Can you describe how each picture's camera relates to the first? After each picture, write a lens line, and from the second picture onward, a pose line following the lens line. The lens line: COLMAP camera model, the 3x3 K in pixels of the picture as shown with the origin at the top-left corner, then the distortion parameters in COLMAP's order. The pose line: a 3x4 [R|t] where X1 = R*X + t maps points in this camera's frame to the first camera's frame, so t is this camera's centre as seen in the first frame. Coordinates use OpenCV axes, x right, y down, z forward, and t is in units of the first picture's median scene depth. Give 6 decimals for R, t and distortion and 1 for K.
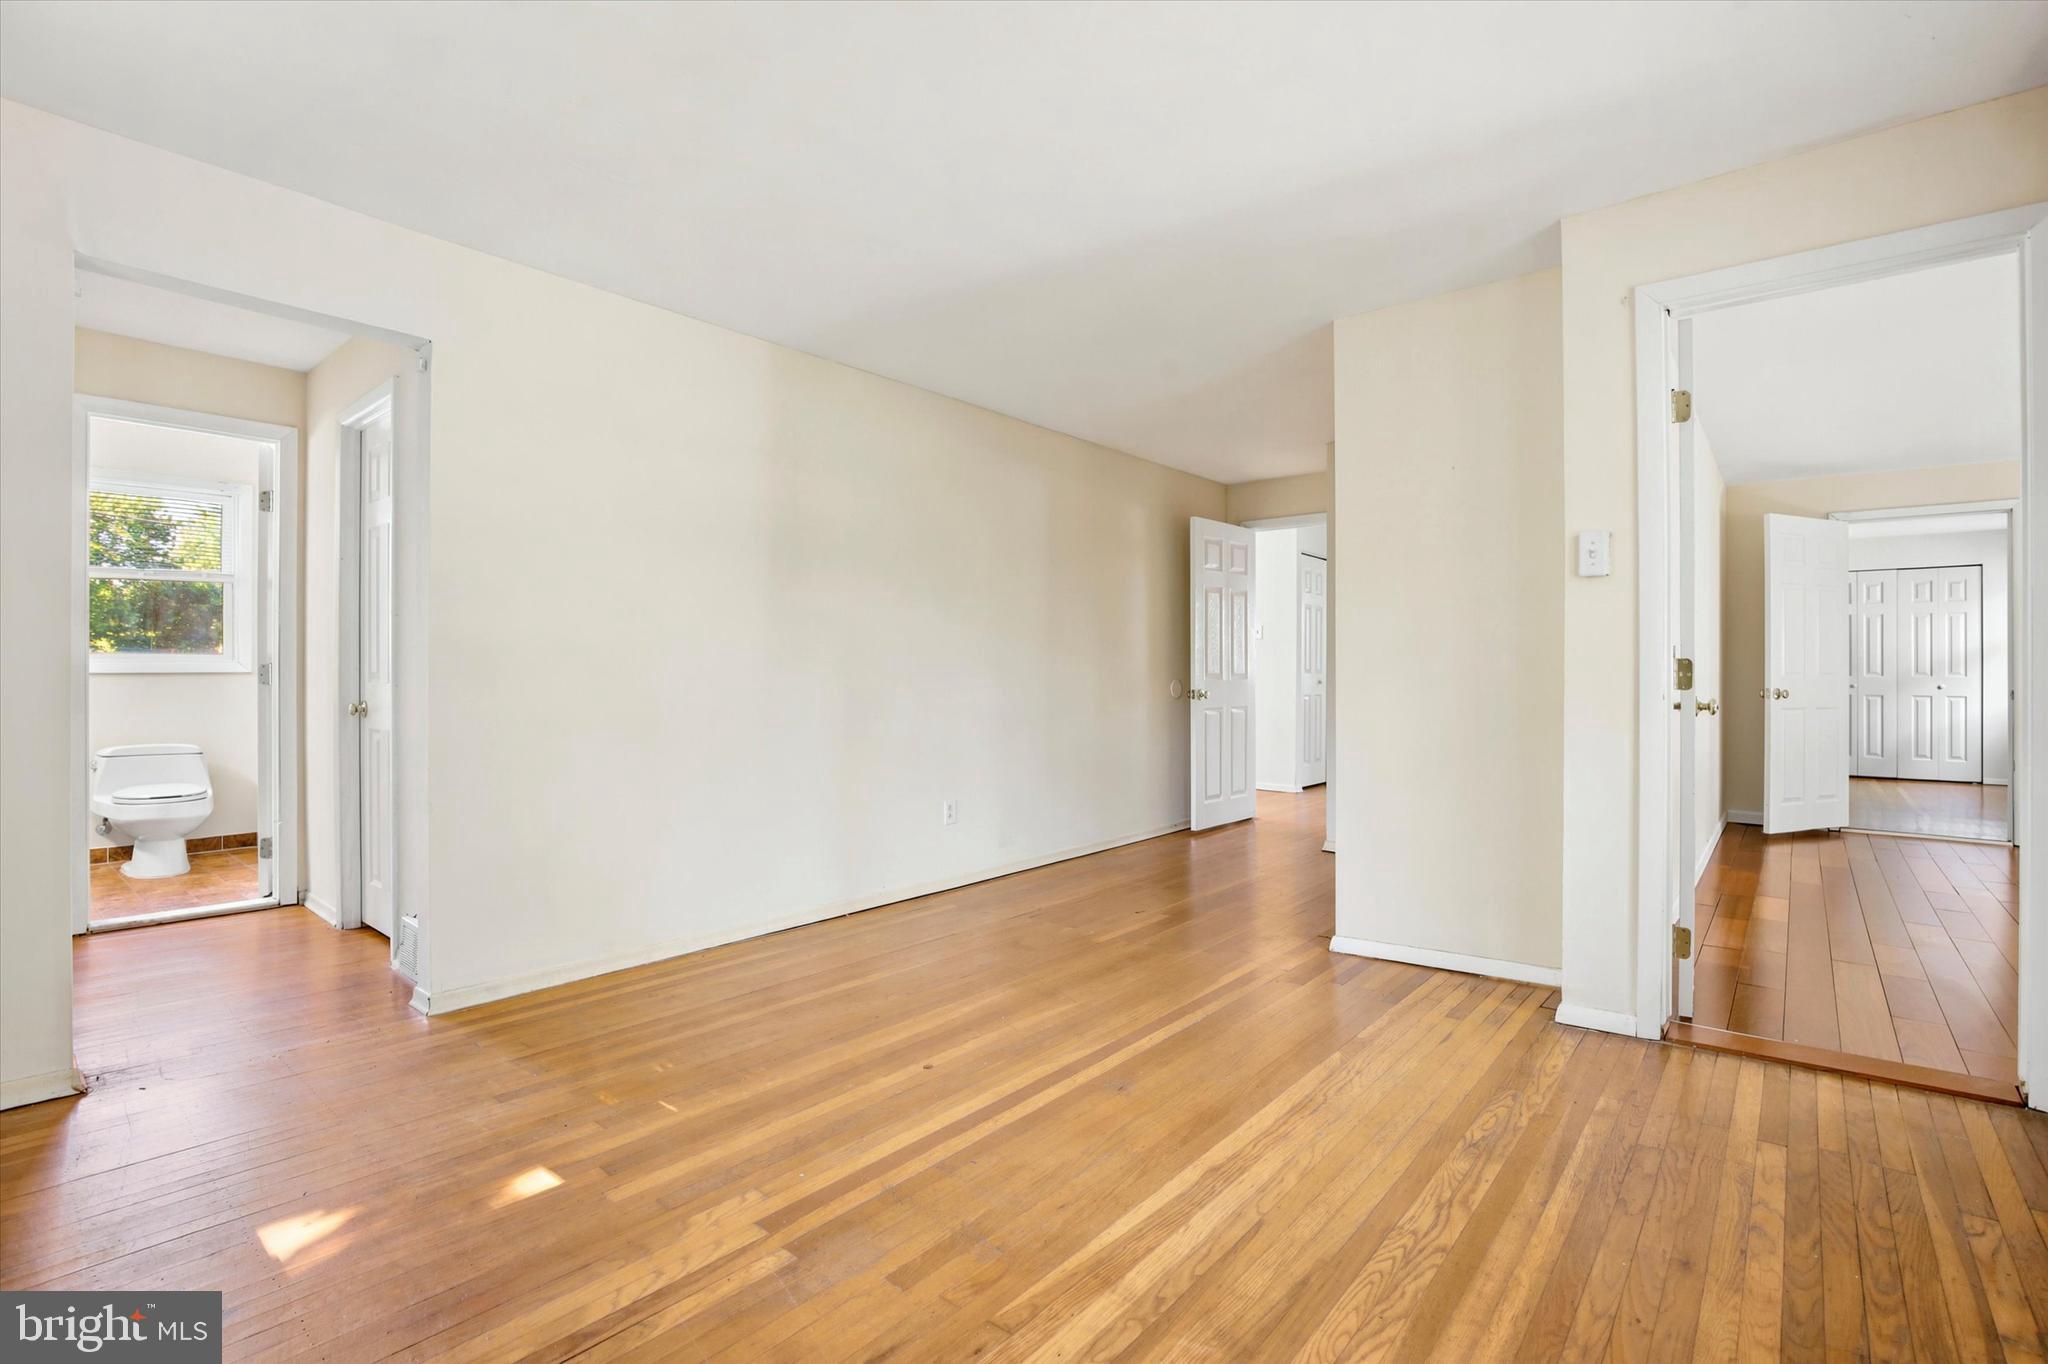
lens RADIAL K [[965.8, 0, 1025.7], [0, 965.8, 683.5], [0, 0, 1]] dist [-0.014134, -0.000066]
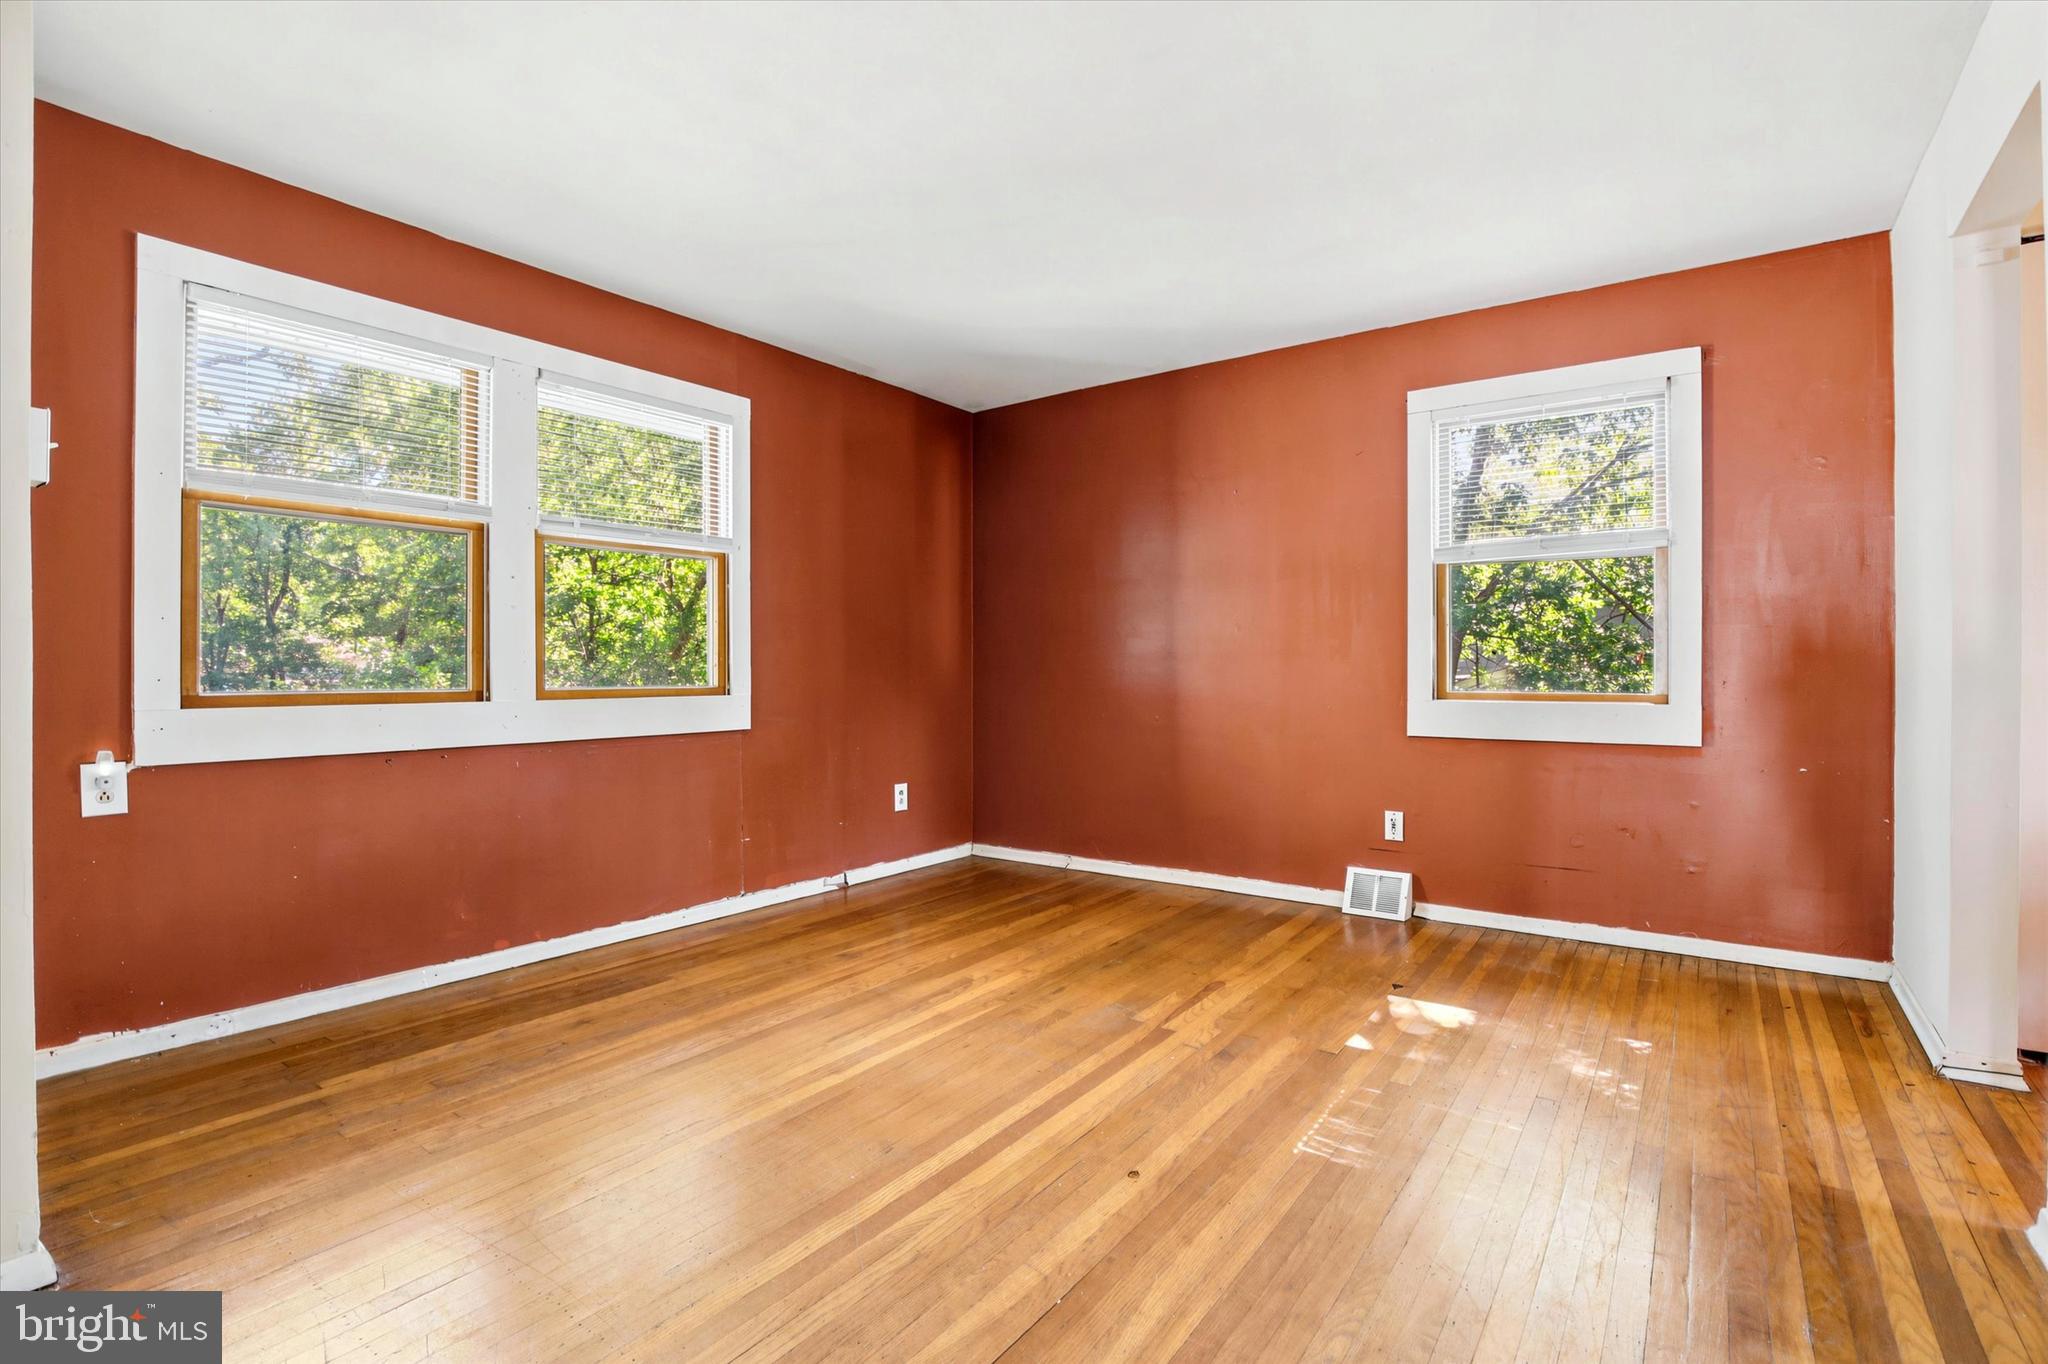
lens RADIAL K [[965.8, 0, 1023.3], [0, 965.8, 678.1], [0, 0, 1]] dist [-0.014134, -0.000066]
pose [[-0.998137, -0.006576, -0.060664, 0.046657], [-0.006353, 0.999972, -0.003870, 0.022720], [0.060688, -0.003477, -0.998151, 2.478637]]
